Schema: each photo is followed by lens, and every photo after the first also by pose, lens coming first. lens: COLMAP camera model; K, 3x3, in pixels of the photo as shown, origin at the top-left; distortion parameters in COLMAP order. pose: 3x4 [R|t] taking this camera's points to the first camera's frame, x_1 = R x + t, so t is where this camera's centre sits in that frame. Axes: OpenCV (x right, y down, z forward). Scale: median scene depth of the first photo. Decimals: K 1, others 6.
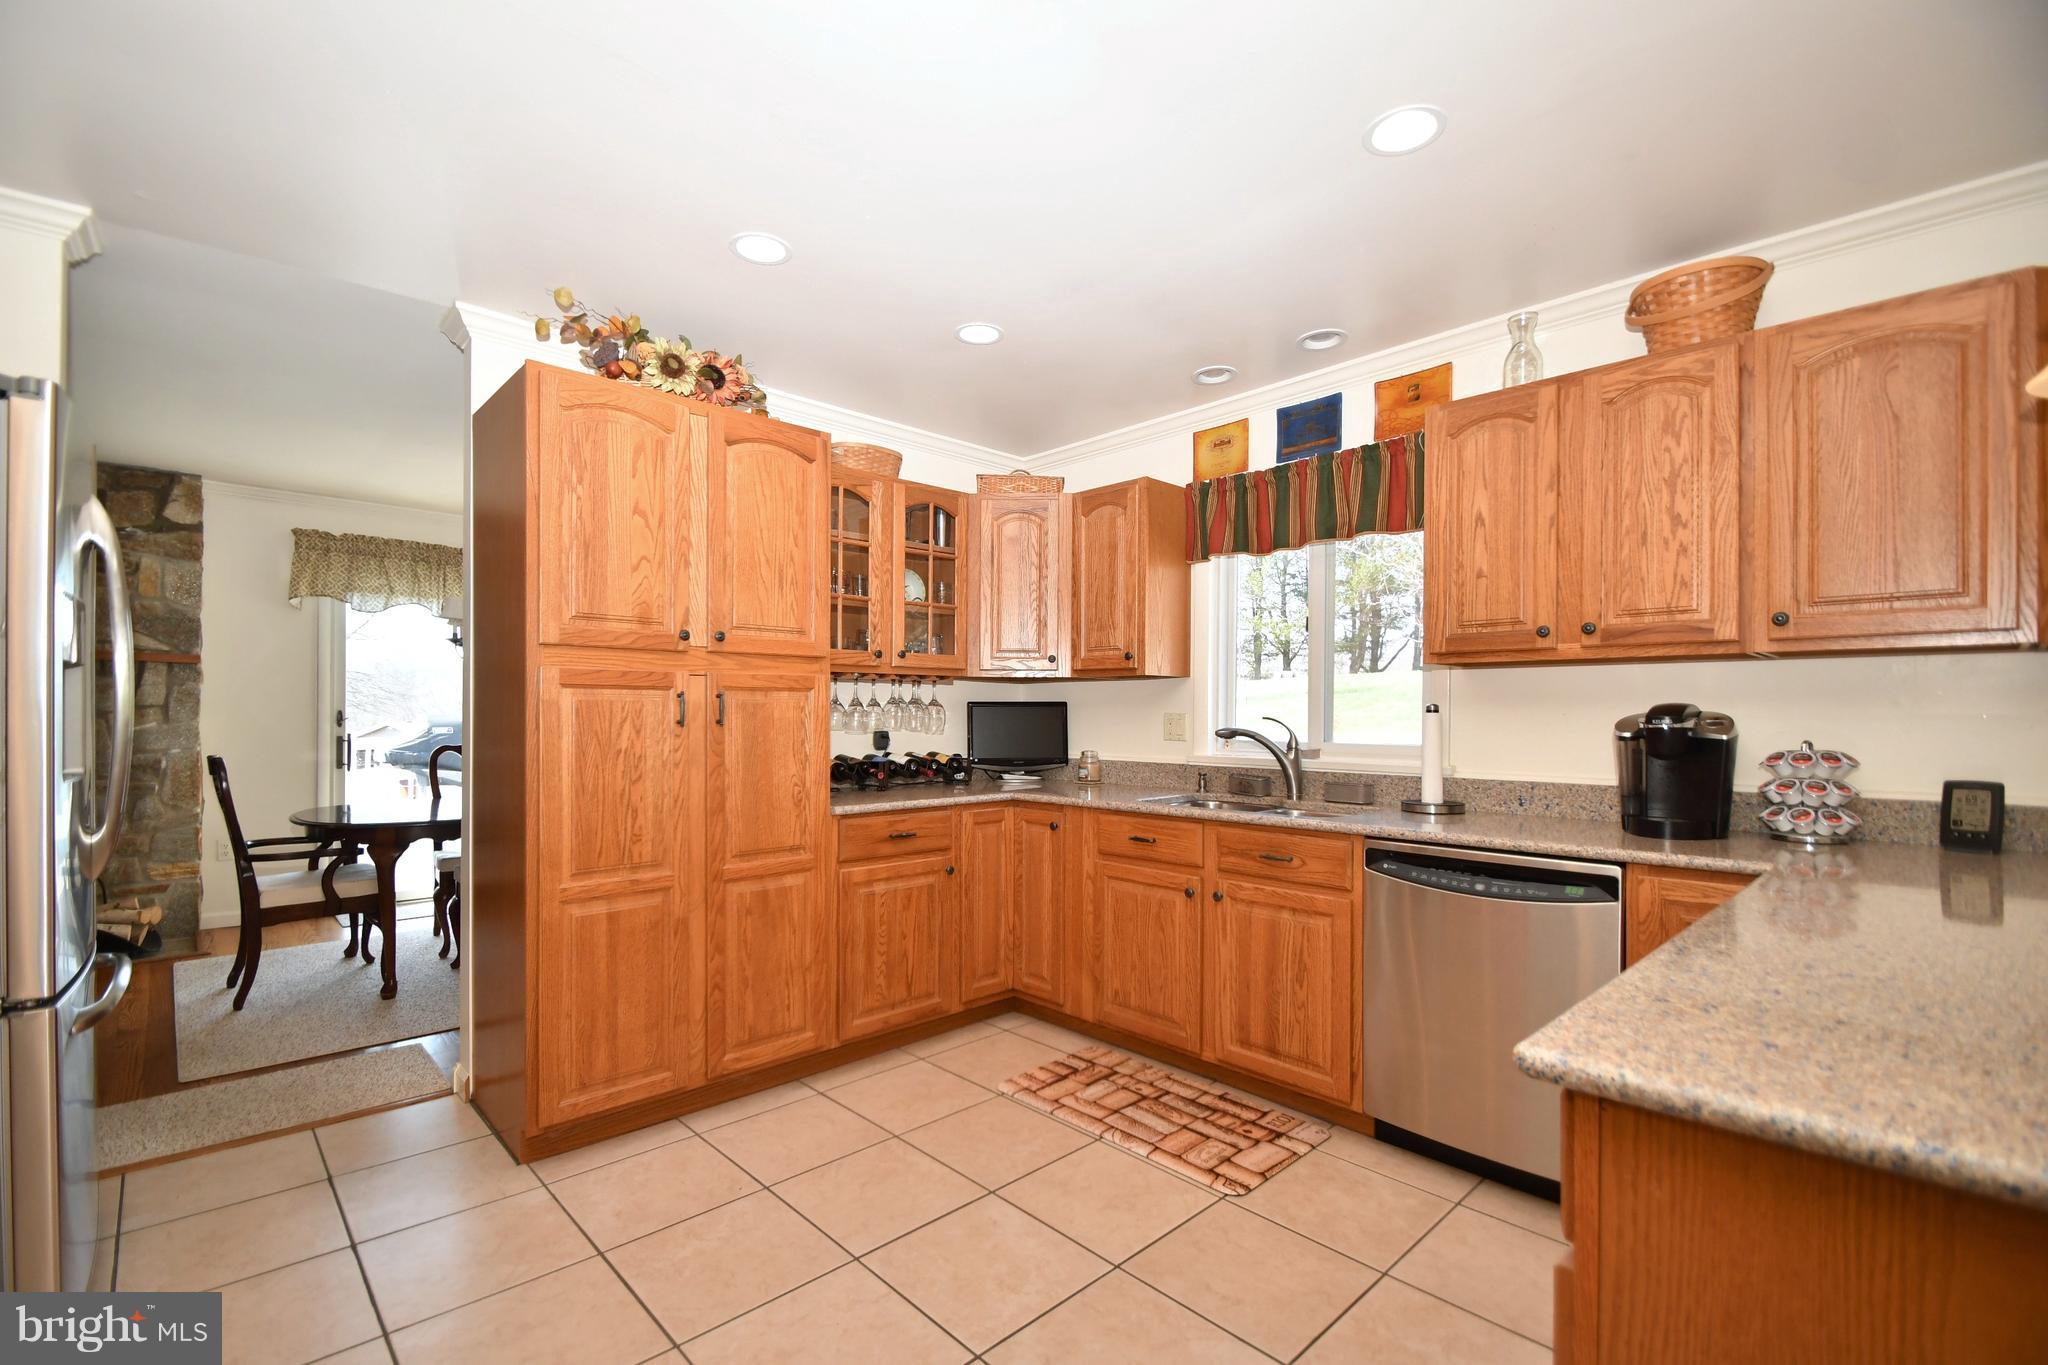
lens RADIAL K [[905.6, 0, 1014.6], [0, 905.6, 716.3], [0, 0, 1]] dist [0.014508, -0.011677]
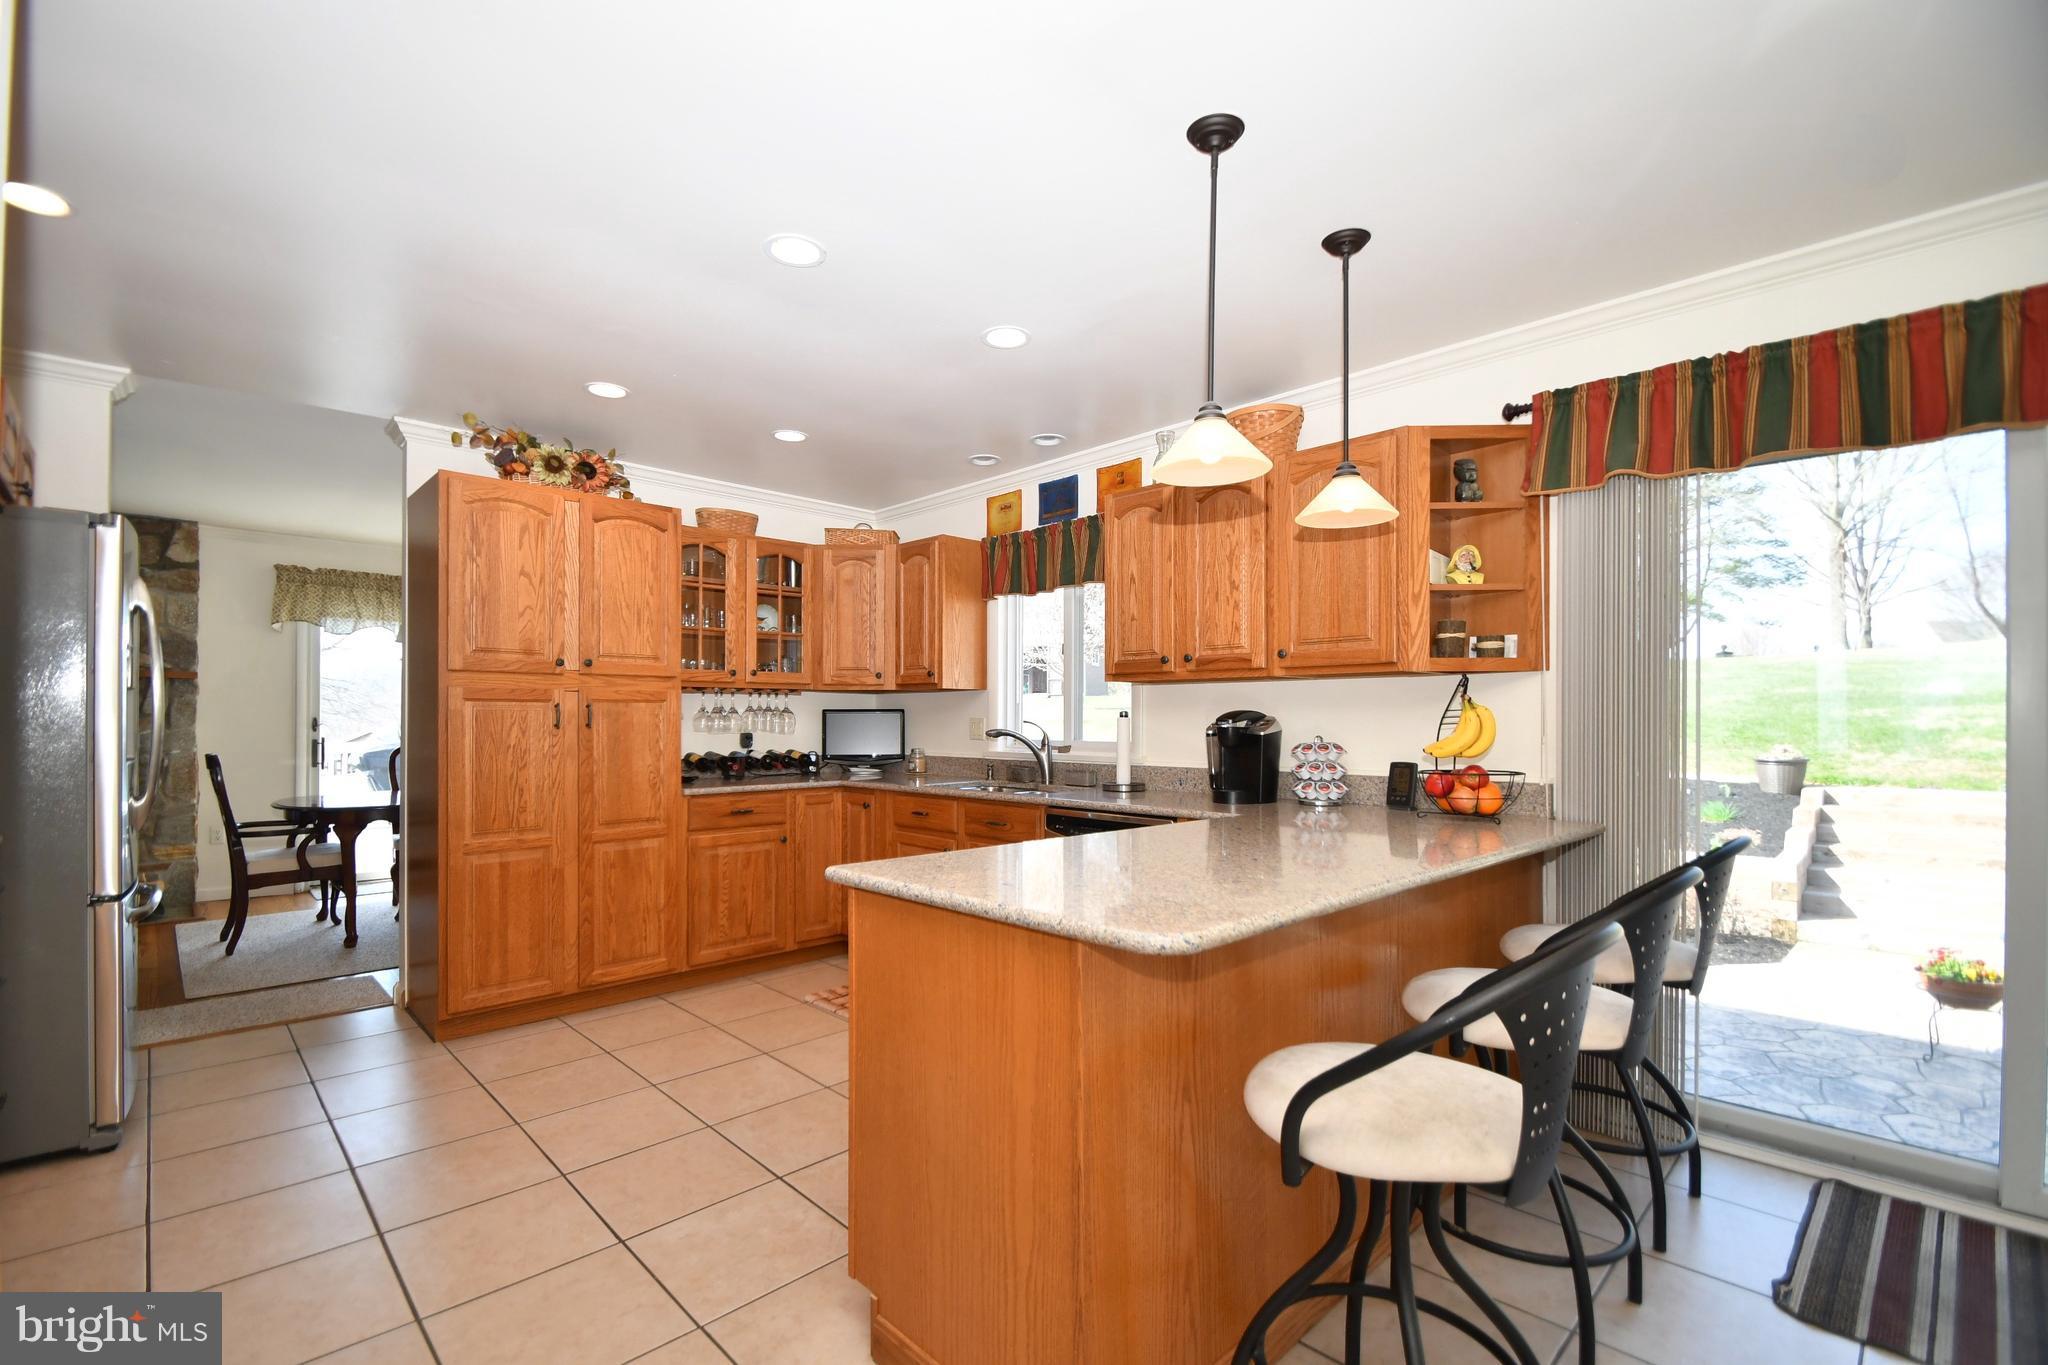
lens RADIAL K [[905.6, 0, 1014.6], [0, 905.6, 716.3], [0, 0, 1]] dist [0.014508, -0.011677]
pose [[0.999945, -0.002473, 0.010211, 0.282990], [0.002533, 0.999979, -0.005924, 0.002264], [-0.010196, 0.005950, 0.999930, -0.348302]]
